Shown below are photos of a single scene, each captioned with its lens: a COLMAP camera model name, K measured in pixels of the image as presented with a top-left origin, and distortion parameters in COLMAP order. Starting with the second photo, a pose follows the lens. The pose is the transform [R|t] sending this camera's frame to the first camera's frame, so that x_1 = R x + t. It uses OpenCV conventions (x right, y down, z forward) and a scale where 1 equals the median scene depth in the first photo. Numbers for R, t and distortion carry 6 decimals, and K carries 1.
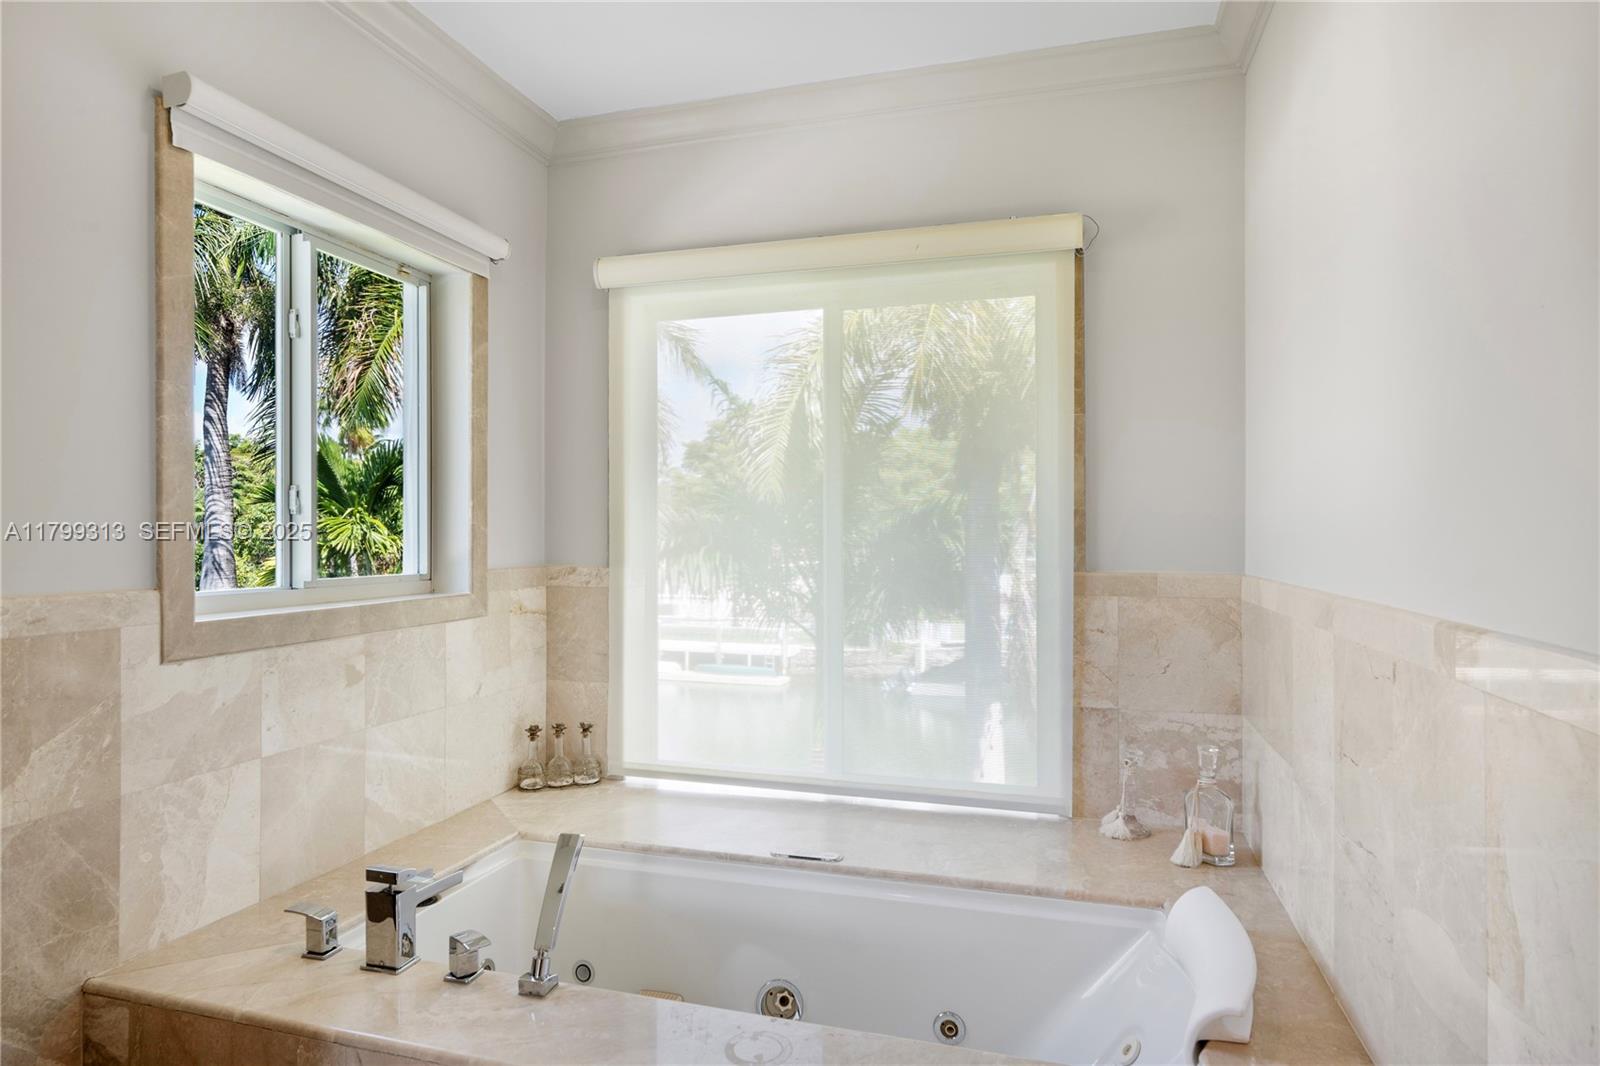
lens RADIAL K [[913.7, 0, 798.0], [0, 913.7, 533.6], [0, 0, 1]] dist [-0.002711, -0.000409]
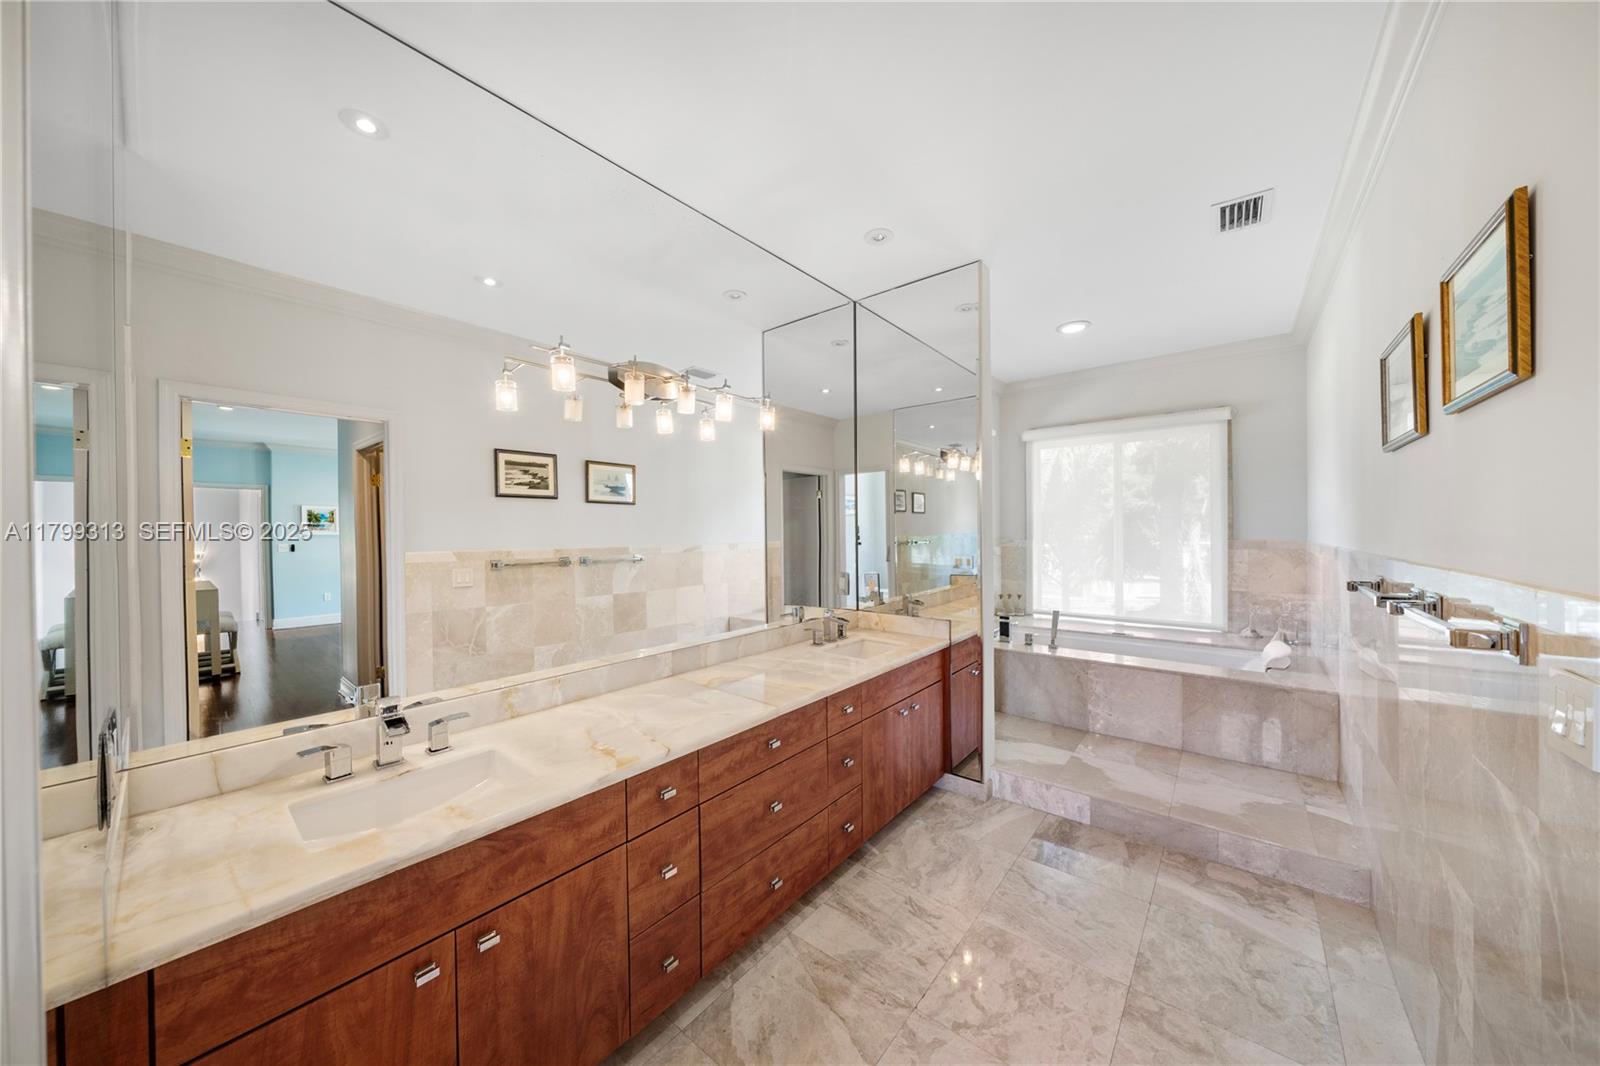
lens RADIAL K [[546.8, 0, 793.0], [0, 546.8, 533.6], [0, 0, 1]] dist [-0.001581, -0.000136]
pose [[0.923249, -0.007683, -0.384125, -0.255621], [0.011452, 0.999906, 0.007526, -0.003989], [0.384031, -0.011348, 0.923251, -0.952904]]
